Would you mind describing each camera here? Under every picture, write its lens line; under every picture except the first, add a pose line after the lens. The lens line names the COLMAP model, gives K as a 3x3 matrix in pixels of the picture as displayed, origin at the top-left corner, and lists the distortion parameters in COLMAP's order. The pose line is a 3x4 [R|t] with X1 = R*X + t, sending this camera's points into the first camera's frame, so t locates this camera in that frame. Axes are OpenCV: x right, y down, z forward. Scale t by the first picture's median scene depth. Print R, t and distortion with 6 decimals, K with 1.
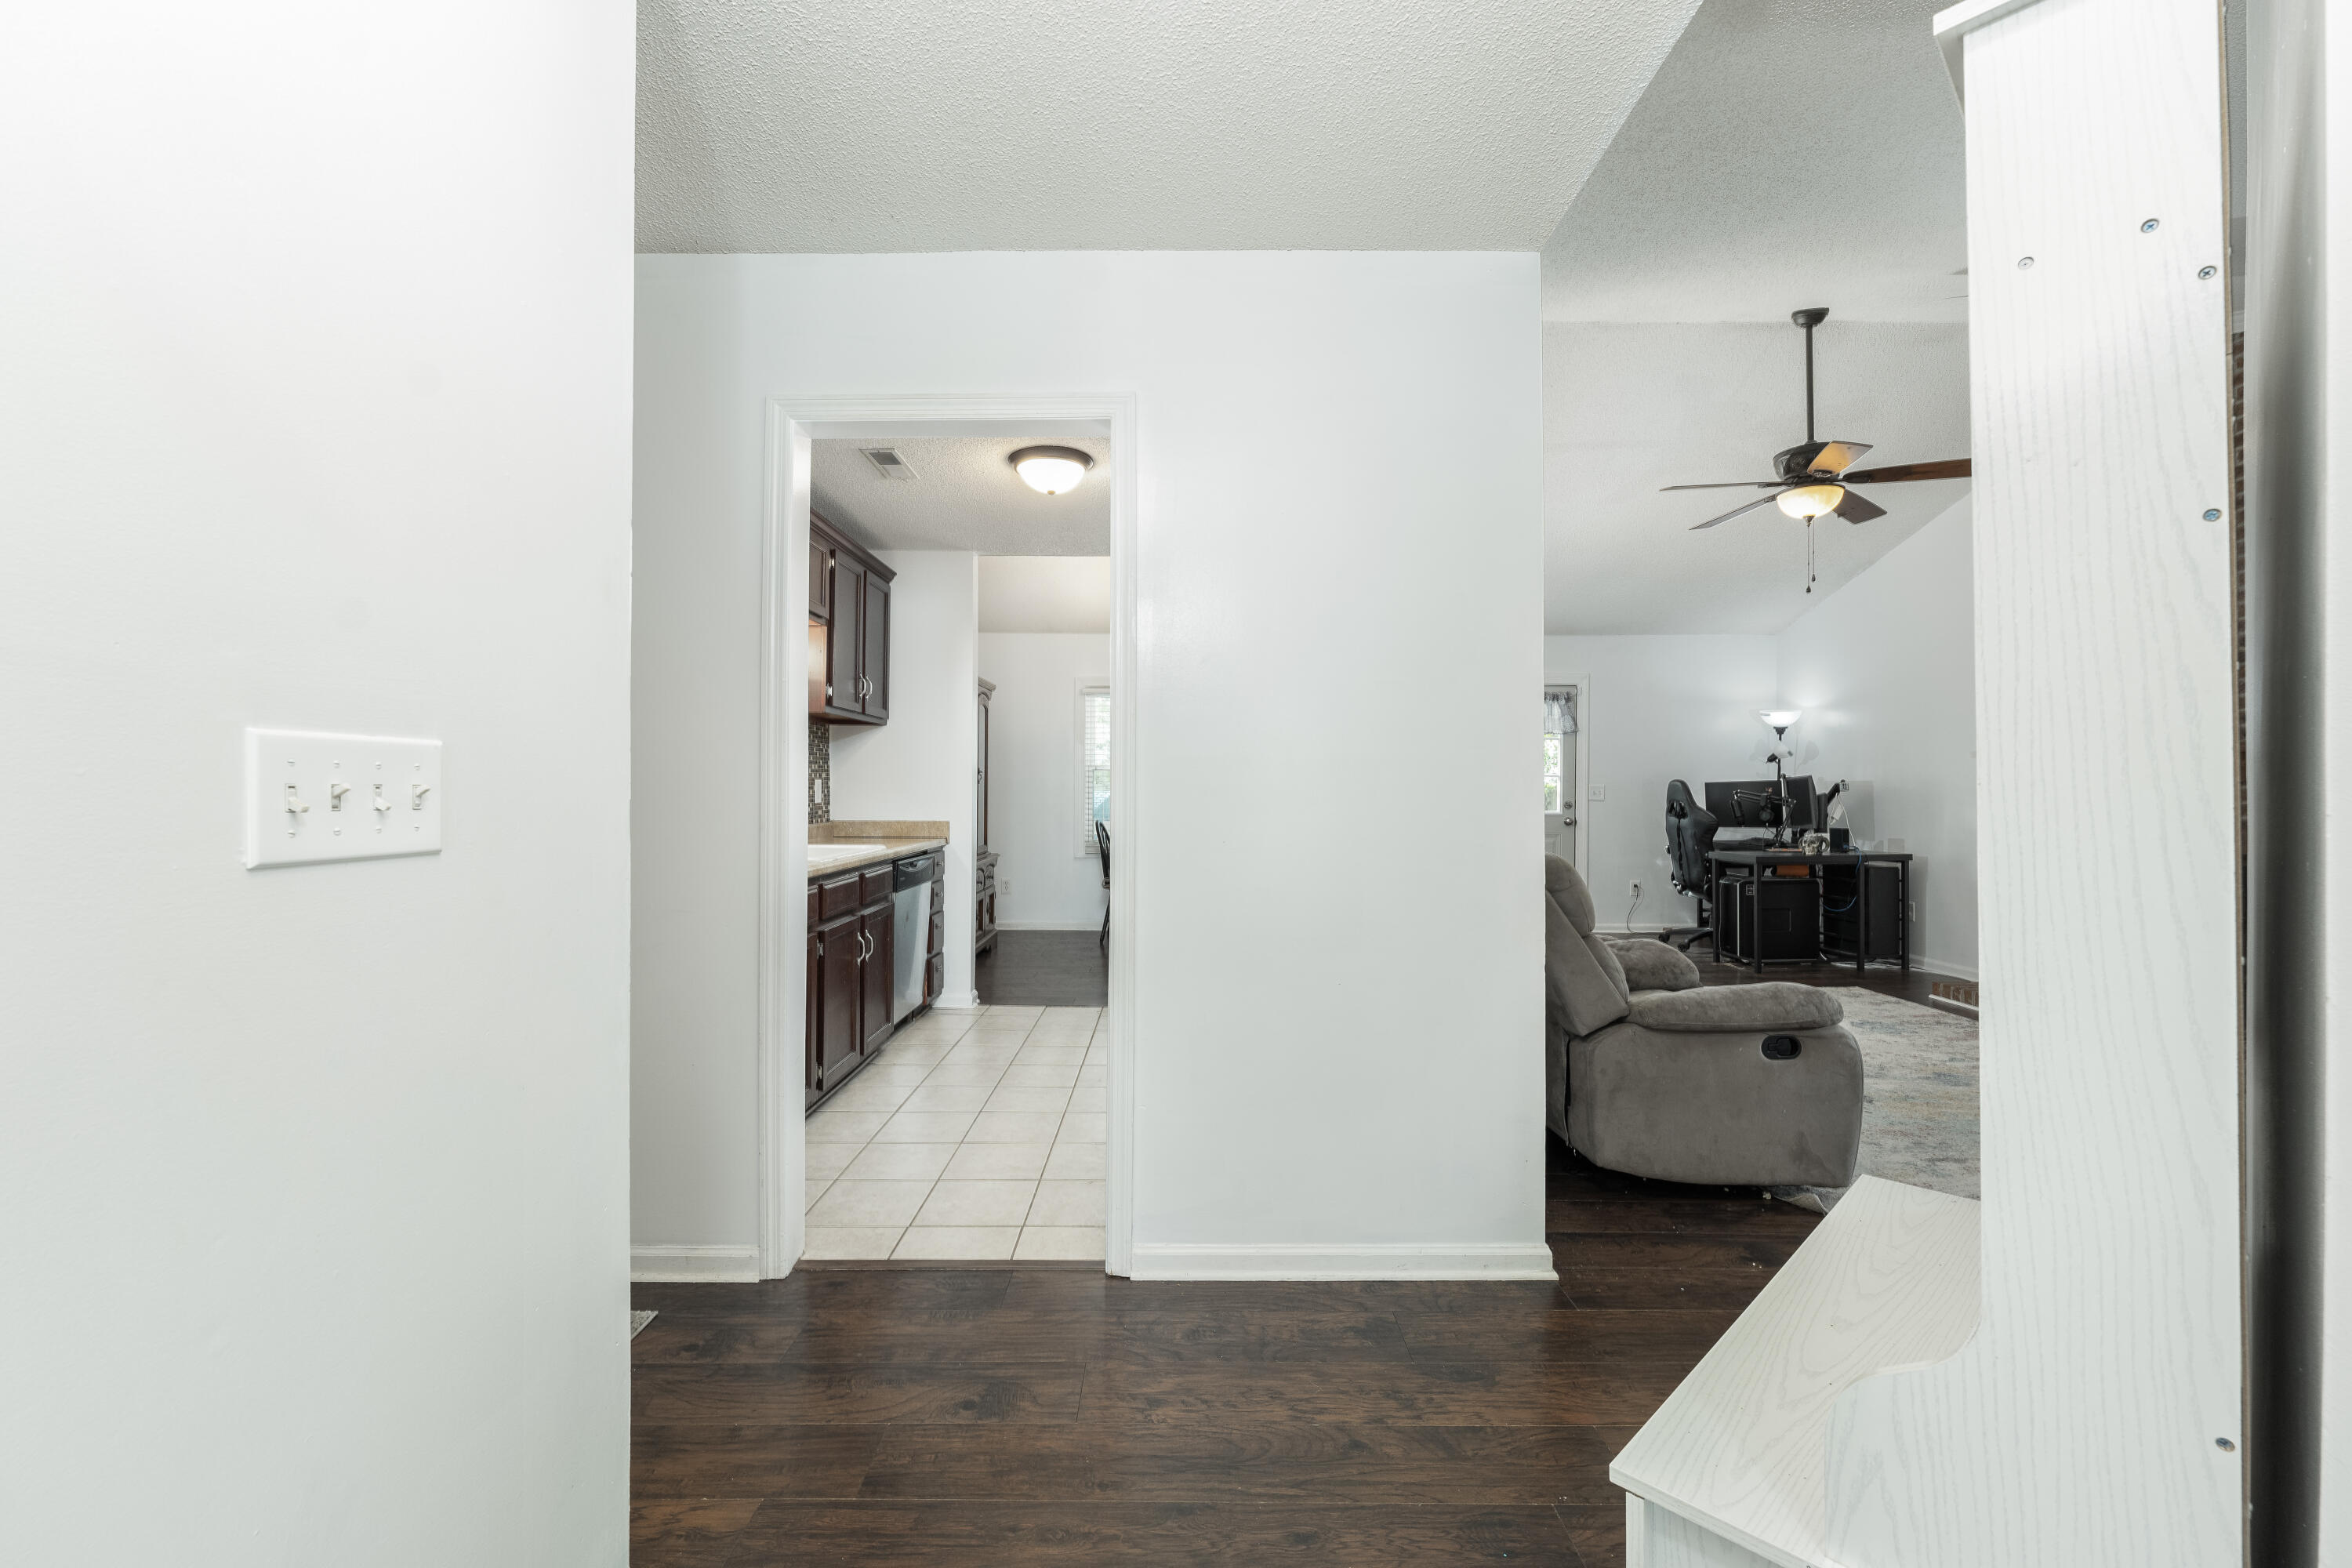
lens RADIAL K [[990.3, 0, 1176.4], [0, 990.3, 791.9], [0, 0, 1]] dist [-0.000523, -0.000046]
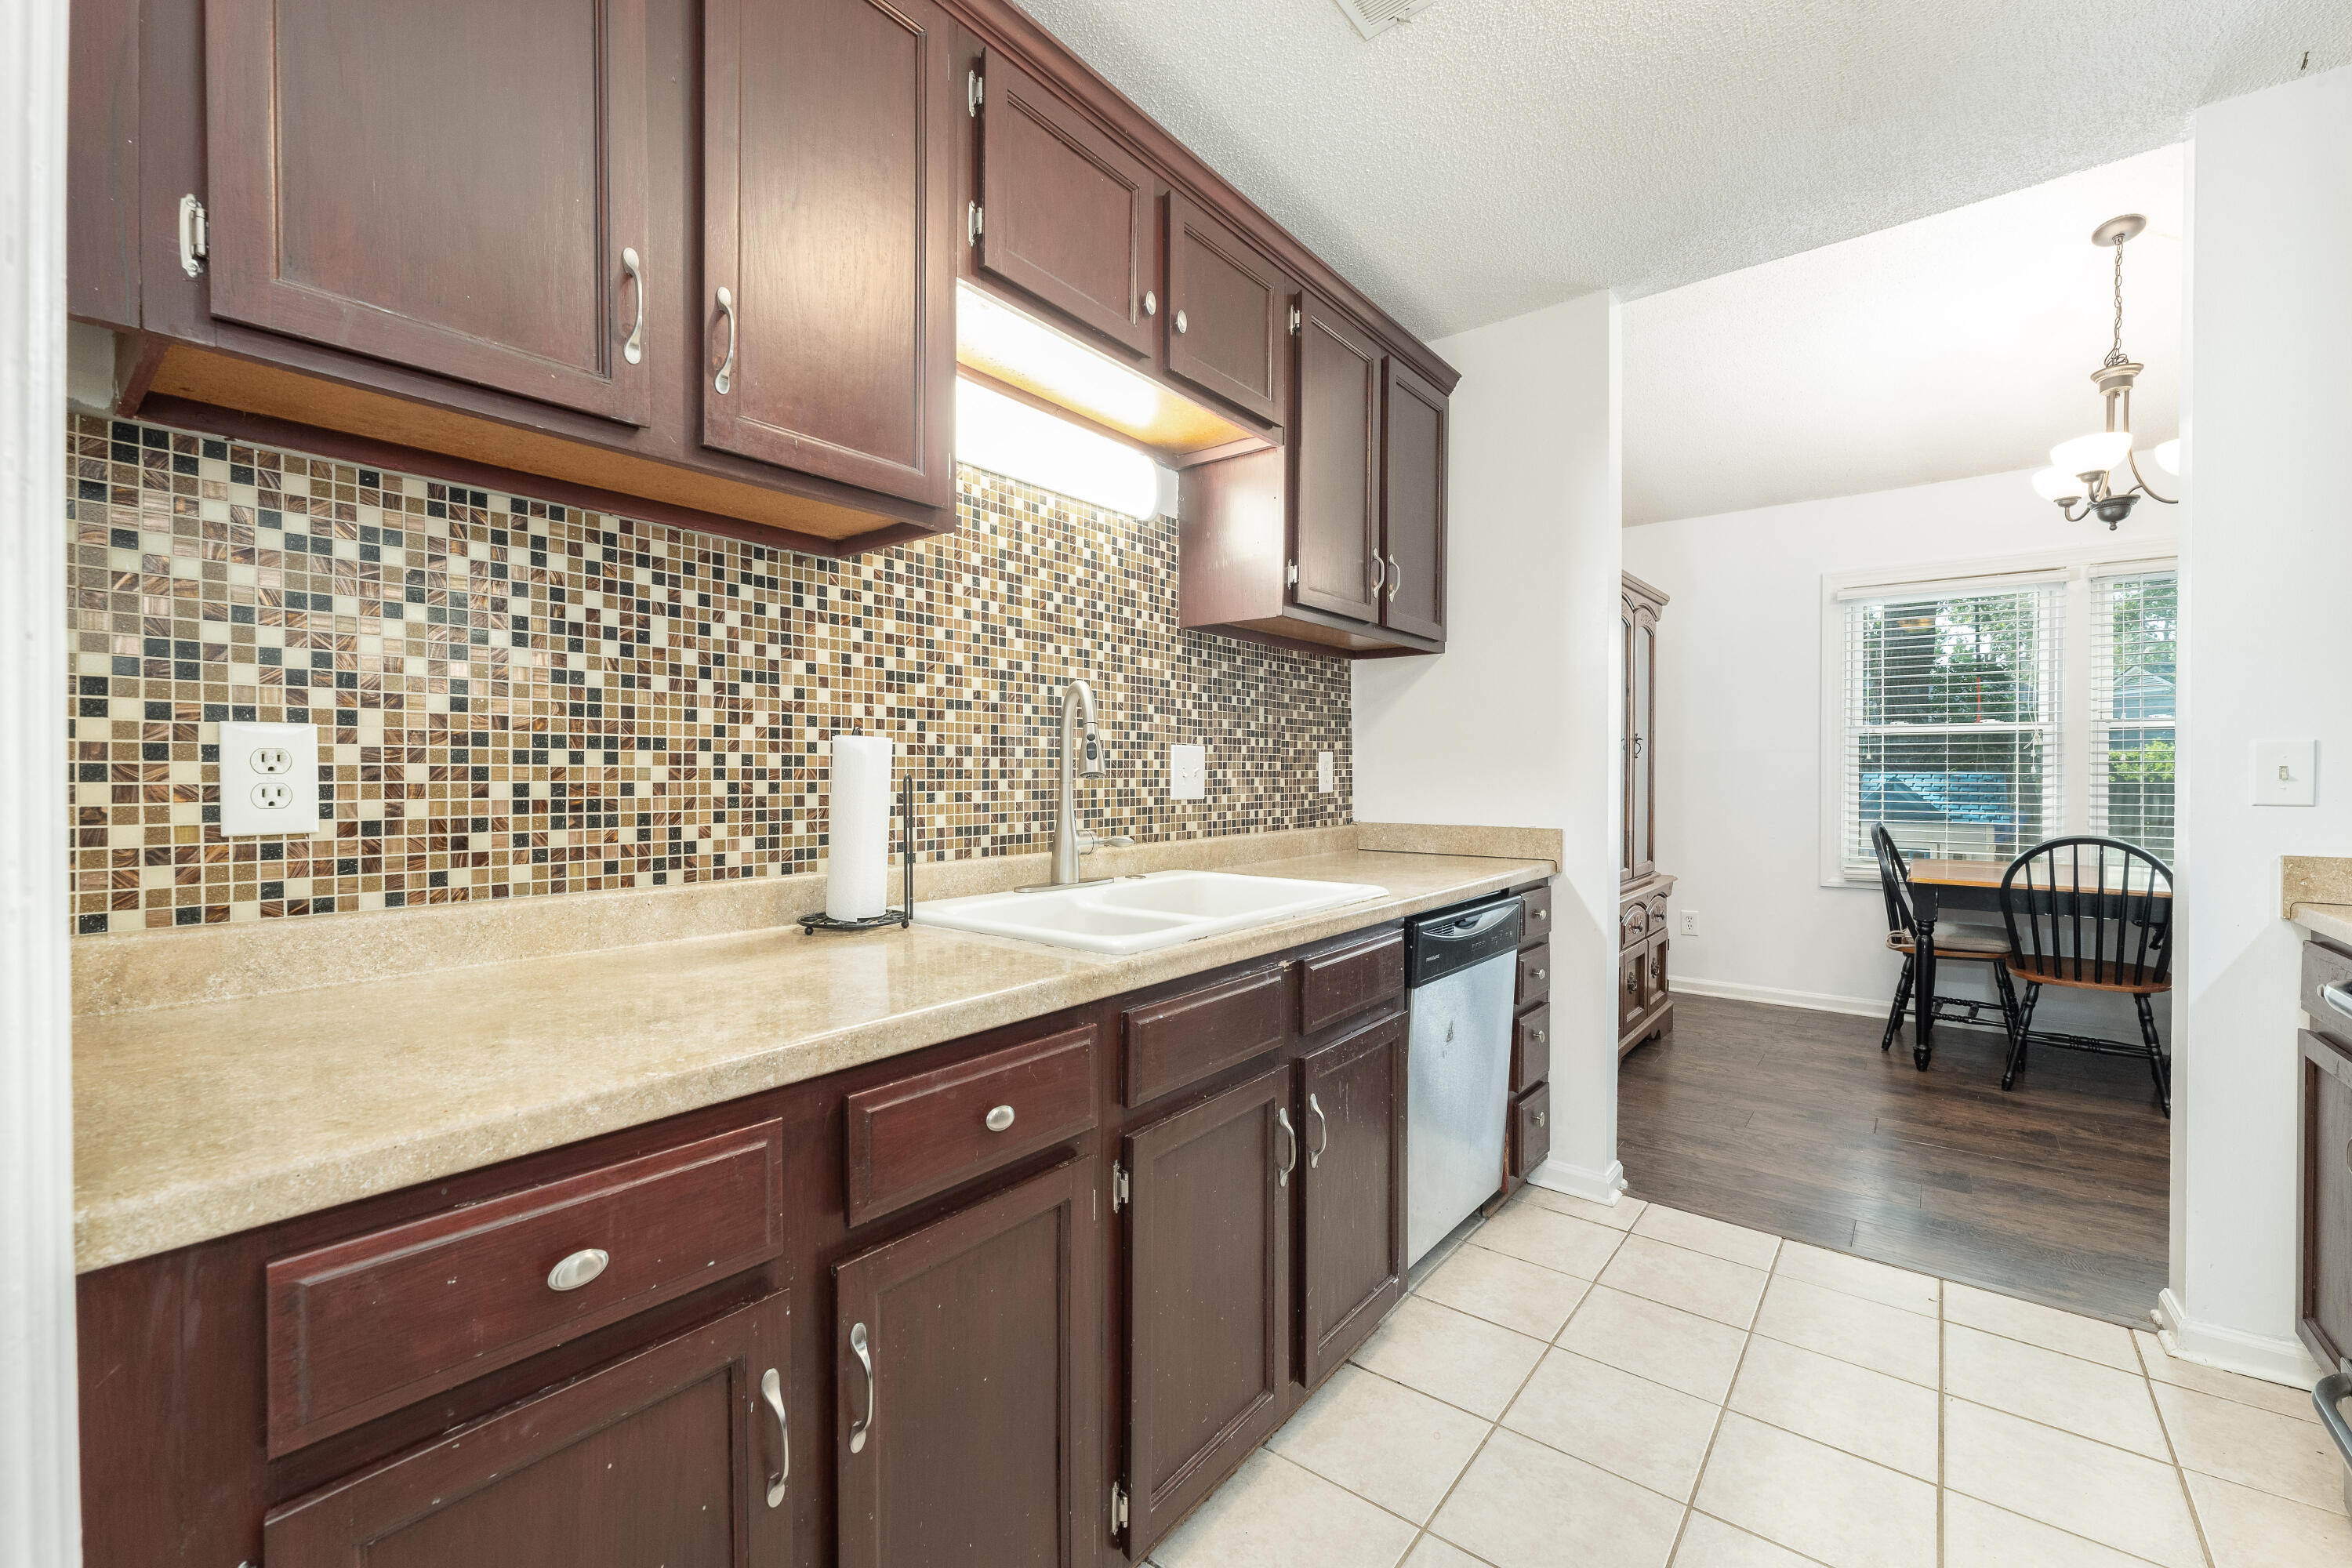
lens RADIAL K [[948.1, 0, 1176.0], [0, 948.1, 784.0], [0, 0, 1]] dist [-0.003126, 0.000014]
pose [[0.782369, 0.002081, -0.622812, -0.079792], [0.003418, 0.999965, 0.007634, 0.001668], [0.622806, -0.008102, 0.782334, 0.495933]]
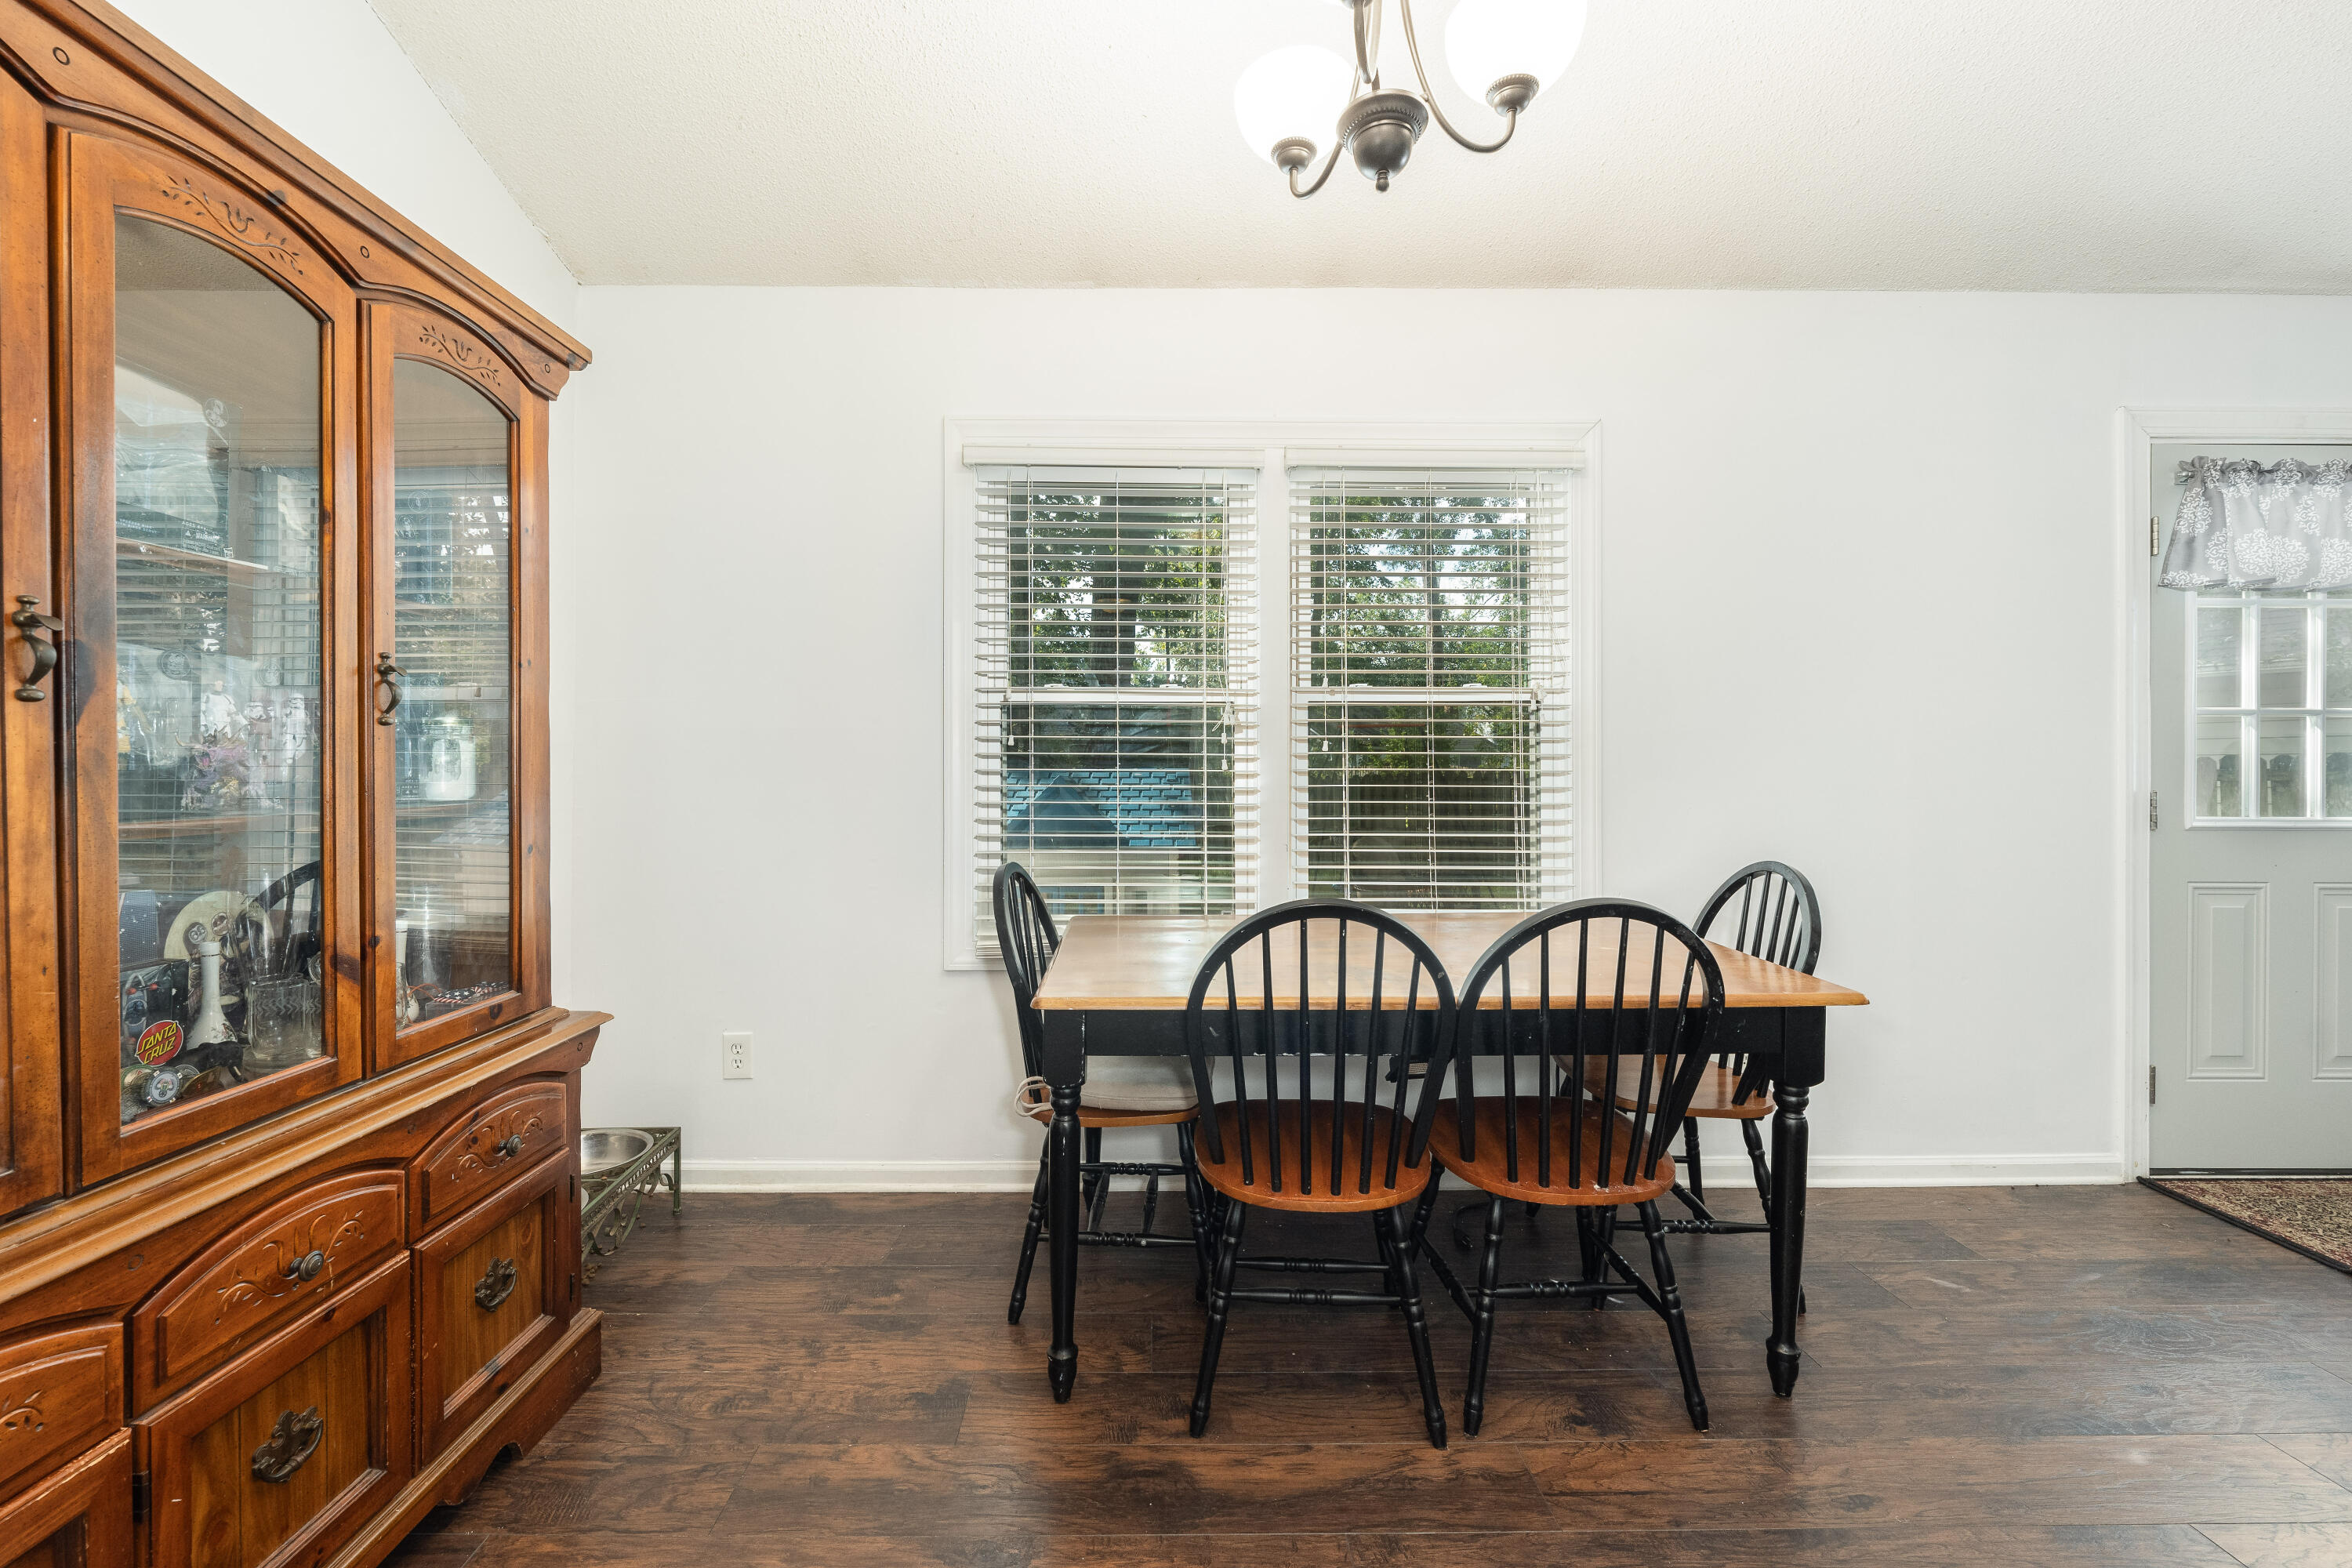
lens RADIAL K [[962.3, 0, 1168.4], [0, 962.3, 779.7], [0, 0, 1]] dist [-0.009189, -0.000351]
pose [[0.999596, -0.008256, 0.027198, -0.056298], [0.007977, 0.999915, 0.010334, 0.000767], [-0.027281, -0.010113, 0.999577, 1.016624]]
